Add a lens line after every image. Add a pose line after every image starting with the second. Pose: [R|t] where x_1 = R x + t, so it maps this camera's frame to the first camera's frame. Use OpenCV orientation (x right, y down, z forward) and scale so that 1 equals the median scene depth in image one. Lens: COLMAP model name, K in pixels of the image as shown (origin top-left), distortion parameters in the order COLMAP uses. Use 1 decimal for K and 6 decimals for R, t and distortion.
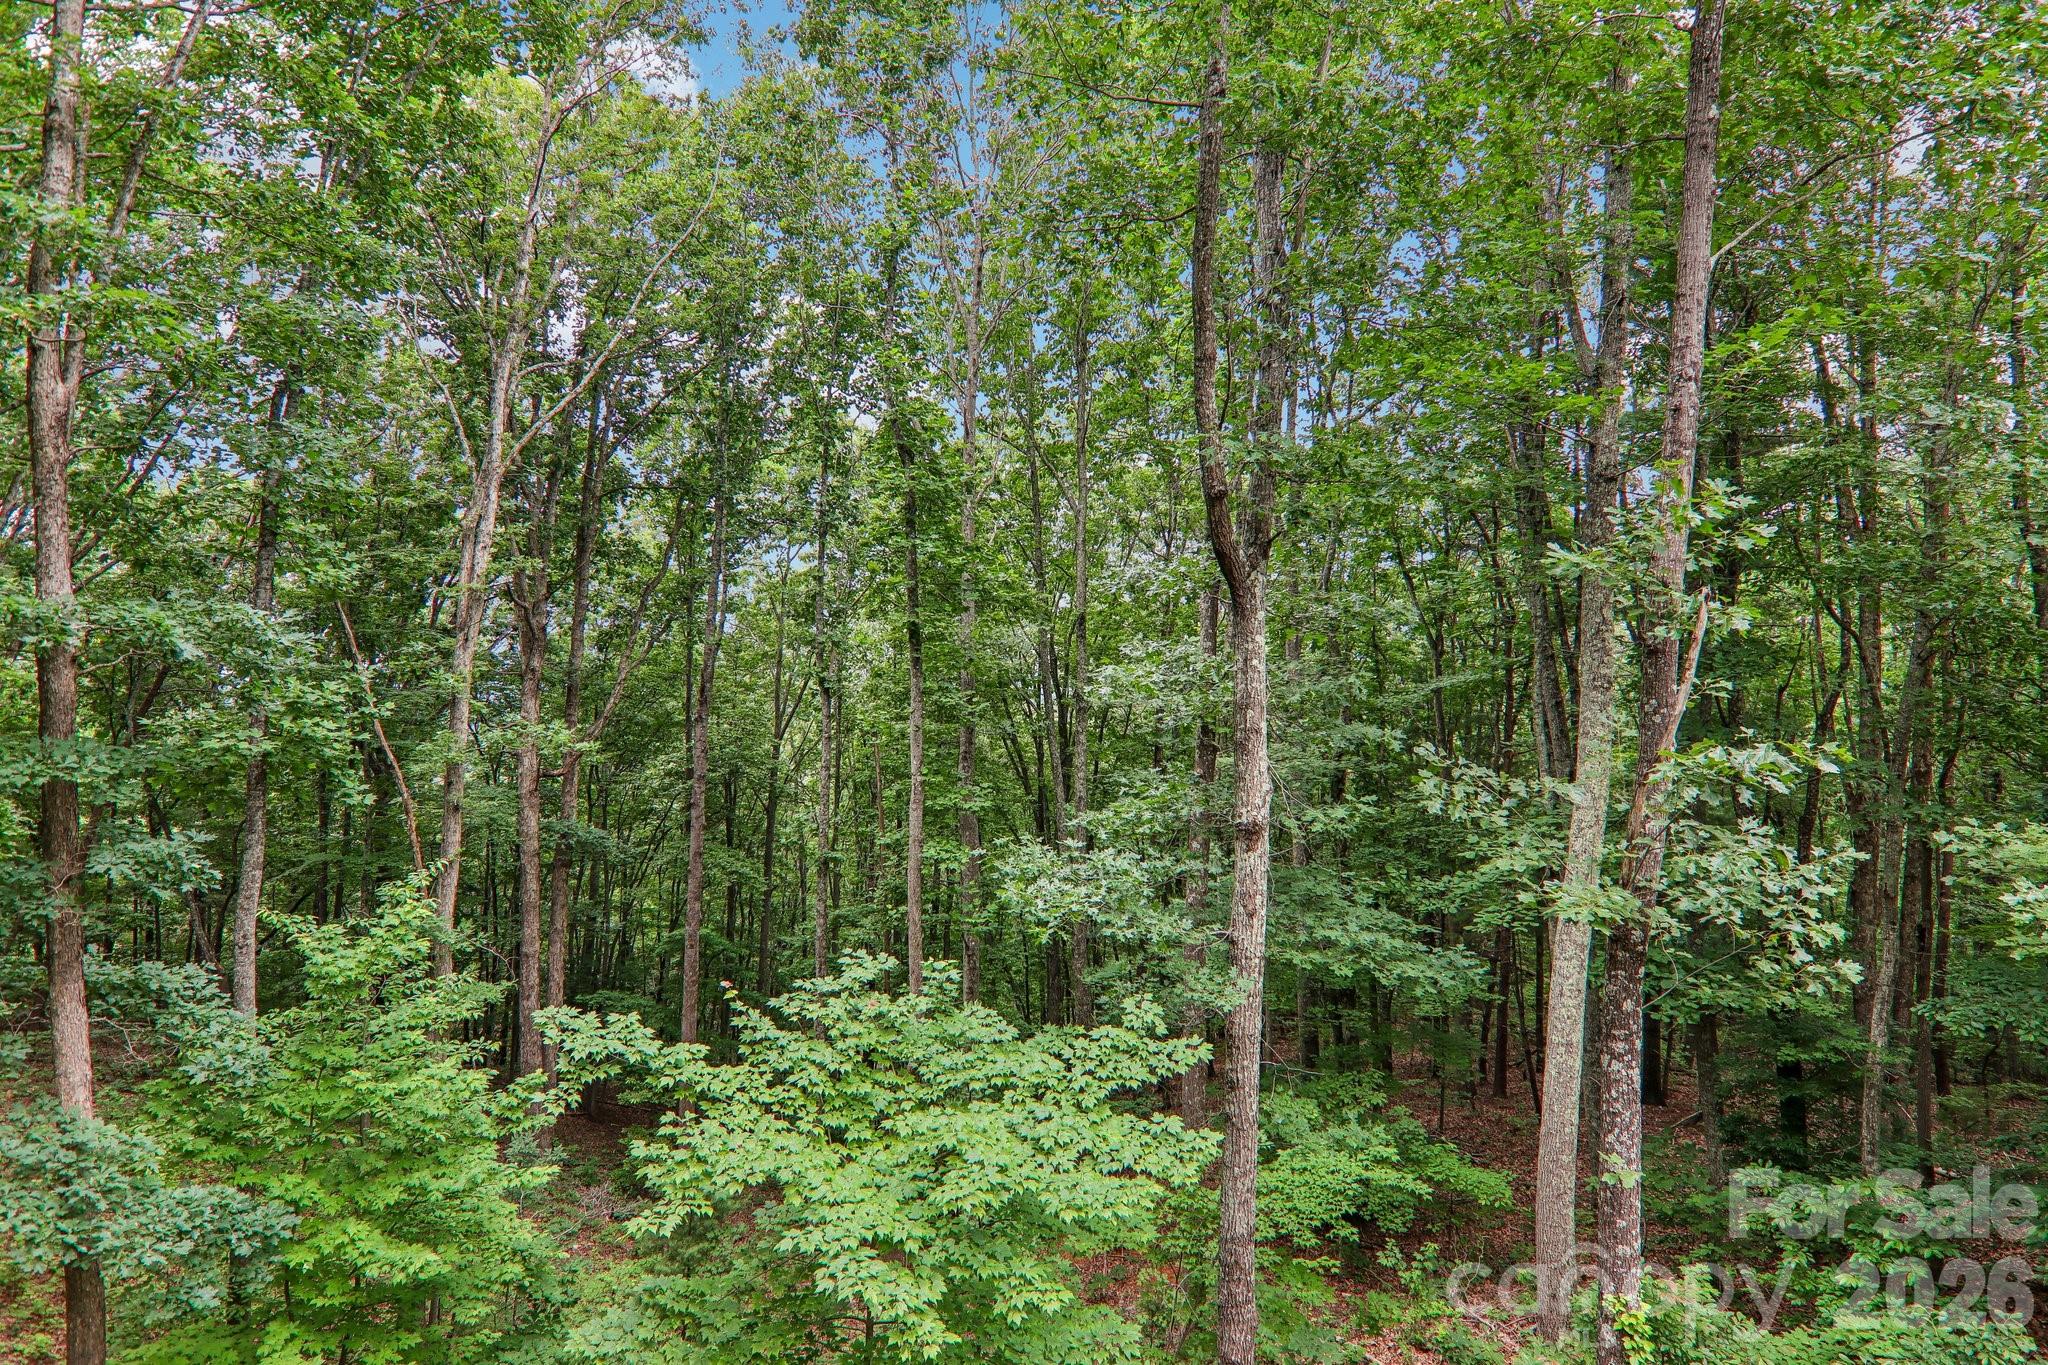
lens RADIAL K [[1172.3, 0, 1010.6], [0, 1172.3, 698.4], [0, 0, 1]] dist [0.001975, -0.002852]
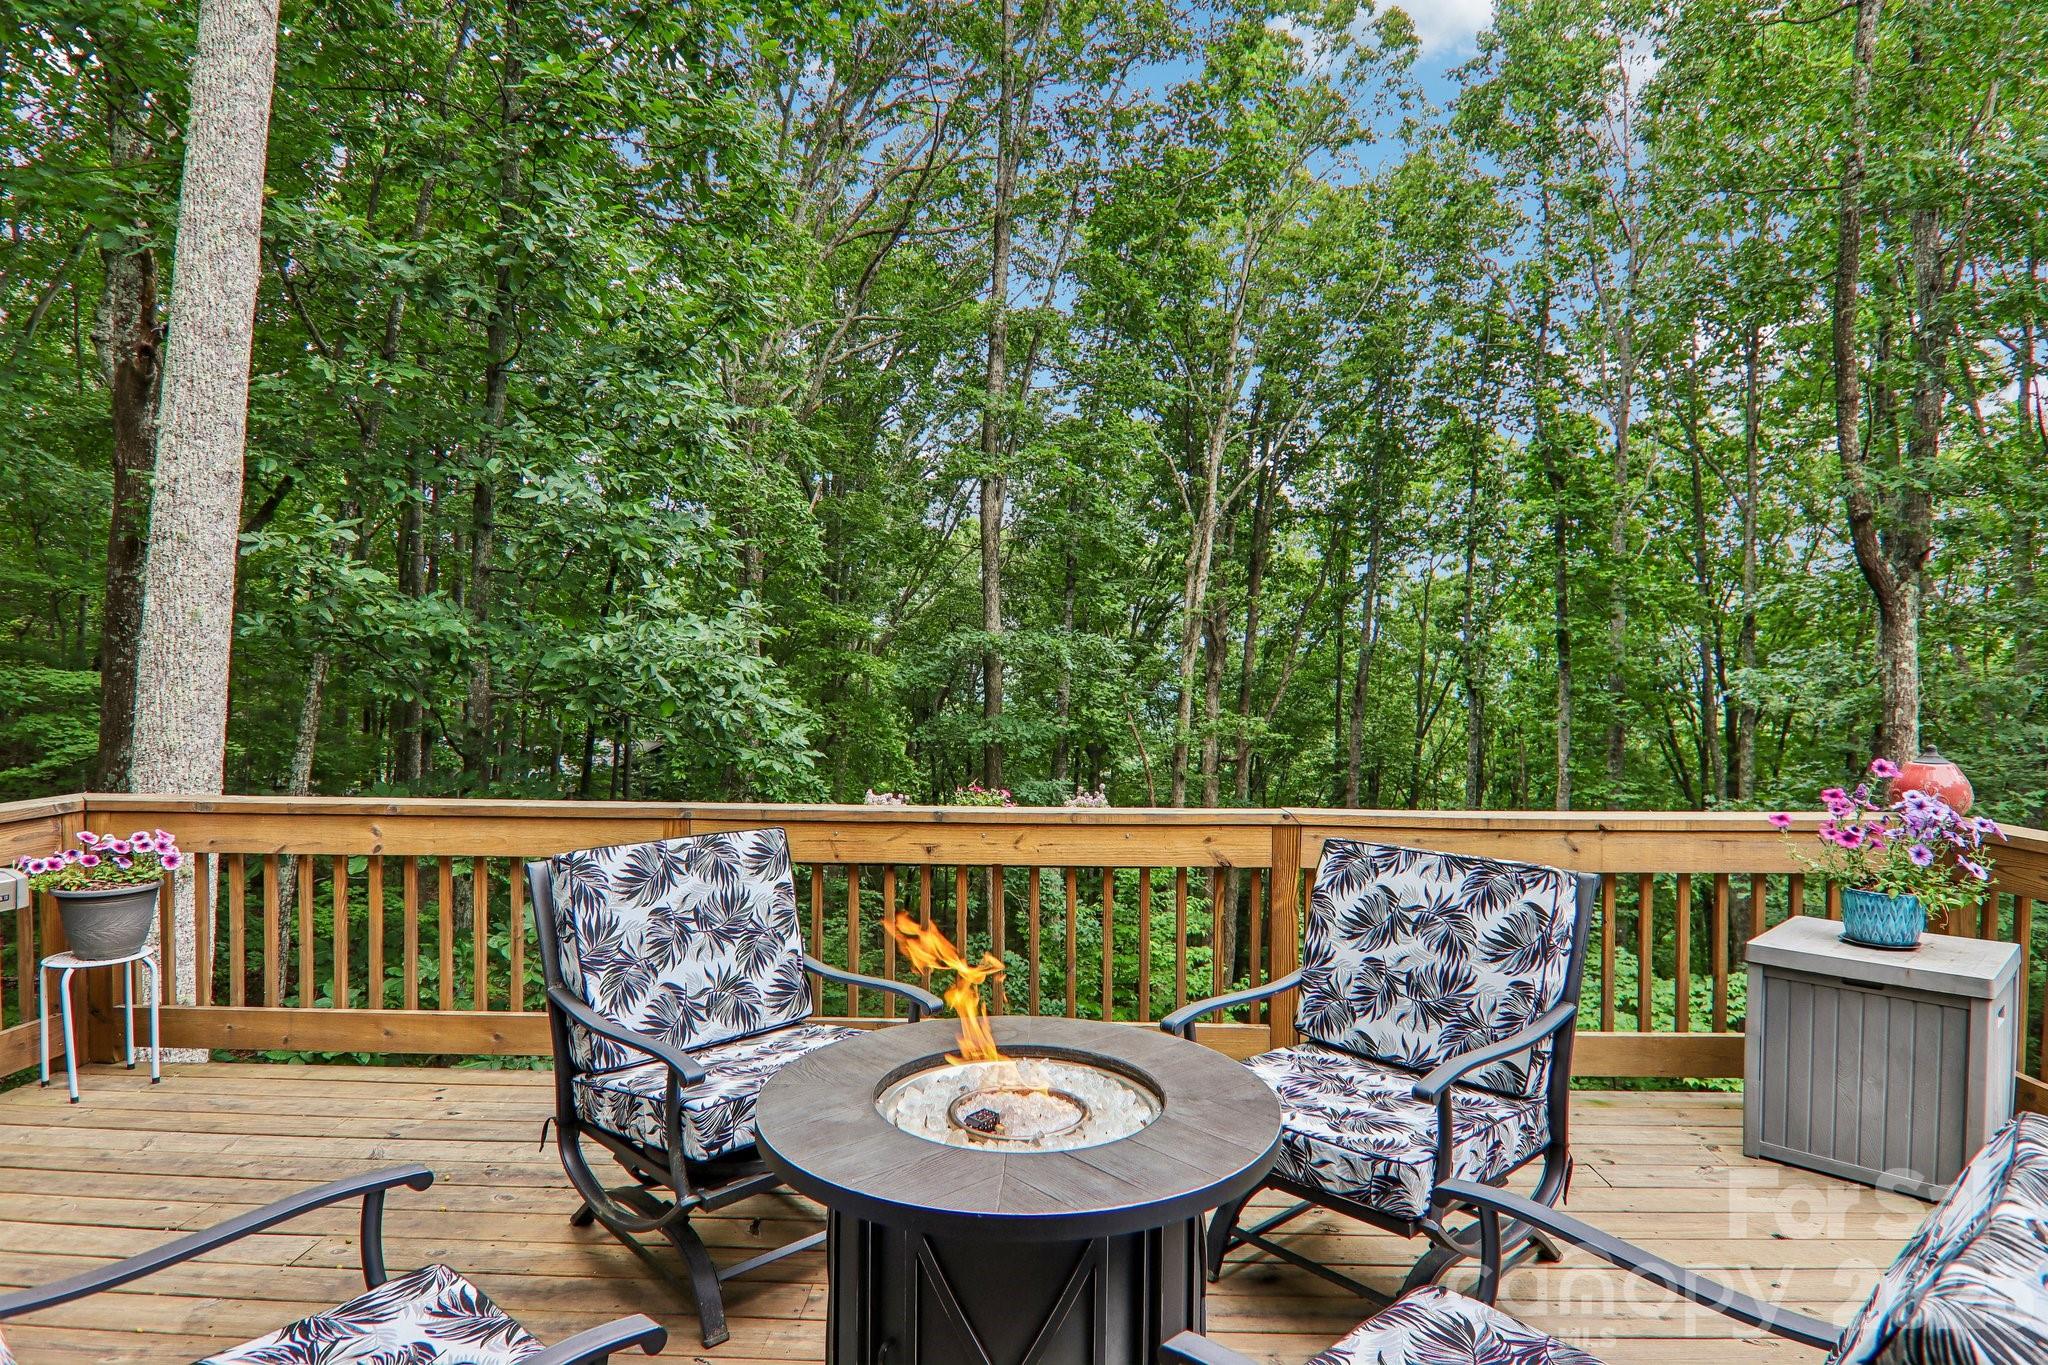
lens RADIAL K [[1172.3, 0, 1010.6], [0, 1172.3, 698.4], [0, 0, 1]] dist [0.001975, -0.002852]
pose [[0.868059, 0.007165, -0.496410, 0.010753], [-0.008416, 0.999965, -0.000283, 0.003173], [0.496390, 0.004424, 0.868088, -0.152920]]
